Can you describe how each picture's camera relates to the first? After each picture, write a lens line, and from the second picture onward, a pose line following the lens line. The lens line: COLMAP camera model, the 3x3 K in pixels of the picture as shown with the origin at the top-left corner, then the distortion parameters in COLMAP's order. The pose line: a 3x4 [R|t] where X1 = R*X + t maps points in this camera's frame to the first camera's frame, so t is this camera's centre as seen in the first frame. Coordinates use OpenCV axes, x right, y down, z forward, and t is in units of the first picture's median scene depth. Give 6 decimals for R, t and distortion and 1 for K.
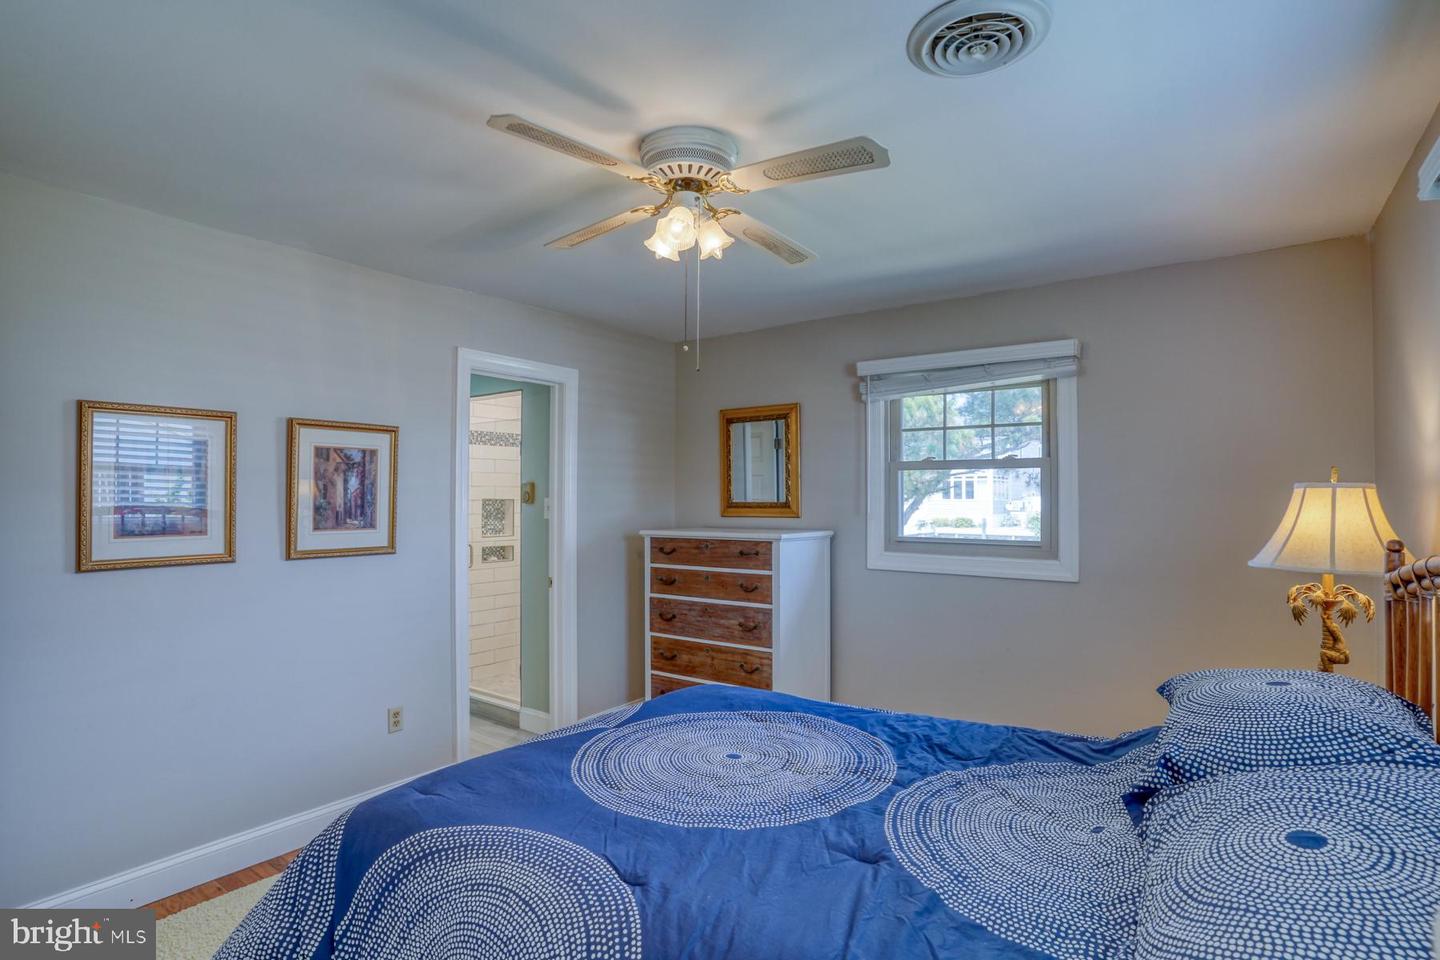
lens RADIAL K [[726.7, 0, 718.7], [0, 726.7, 499.3], [0, 0, 1]] dist [-0.066235, 0.000134]
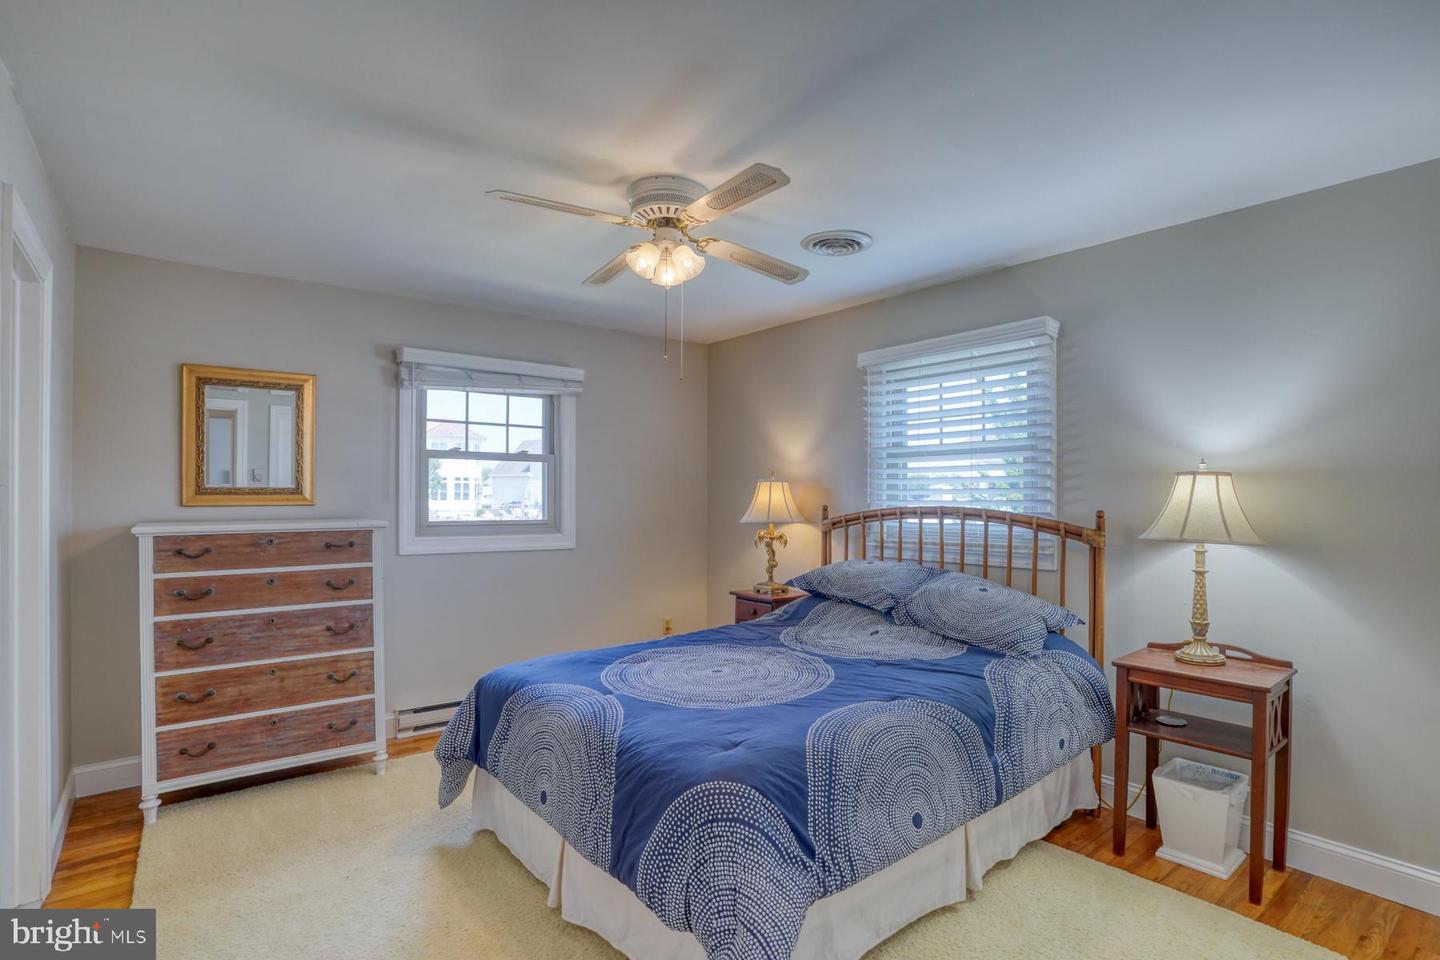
lens RADIAL K [[732.5, 0, 720.3], [0, 732.5, 496.6], [0, 0, 1]] dist [-0.076967, 0.028416]
pose [[0.247513, -0.000527, 0.968884, -0.688211], [-0.002153, 0.999997, 0.001094, 0.013845], [-0.968882, -0.002357, 0.247511, 0.344300]]
